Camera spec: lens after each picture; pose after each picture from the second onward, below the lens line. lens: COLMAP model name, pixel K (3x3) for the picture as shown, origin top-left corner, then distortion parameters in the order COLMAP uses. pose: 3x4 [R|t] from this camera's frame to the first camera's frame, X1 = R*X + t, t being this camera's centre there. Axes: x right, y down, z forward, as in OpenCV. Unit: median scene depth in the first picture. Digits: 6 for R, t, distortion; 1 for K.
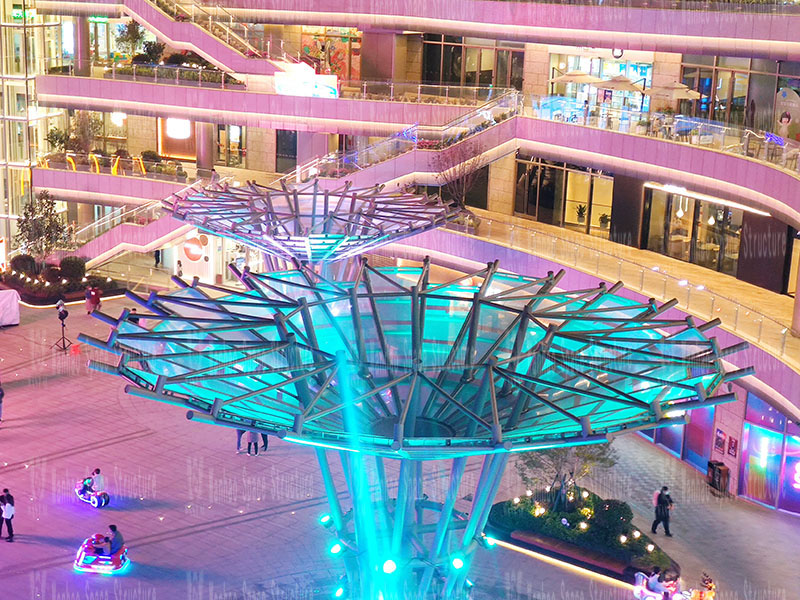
lens RADIAL K [[1284.1, 0, 400.0], [0, 1284.1, 300.0], [0, 0, 1]] dist [0.089888, -0.046841]
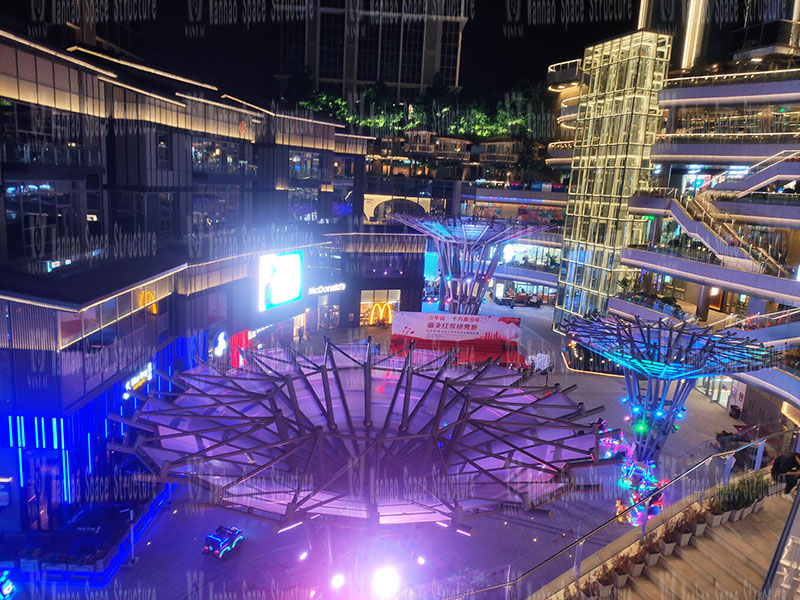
lens RADIAL K [[606.8, 0, 400.0], [0, 606.8, 300.0], [0, 0, 1]] dist [0.091210, -0.112236]
pose [[0.594475, 0.154162, -0.789198, 0.274546], [-0.235773, 0.971731, 0.012219, -0.049400], [0.768772, 0.178808, 0.614017, 0.308447]]
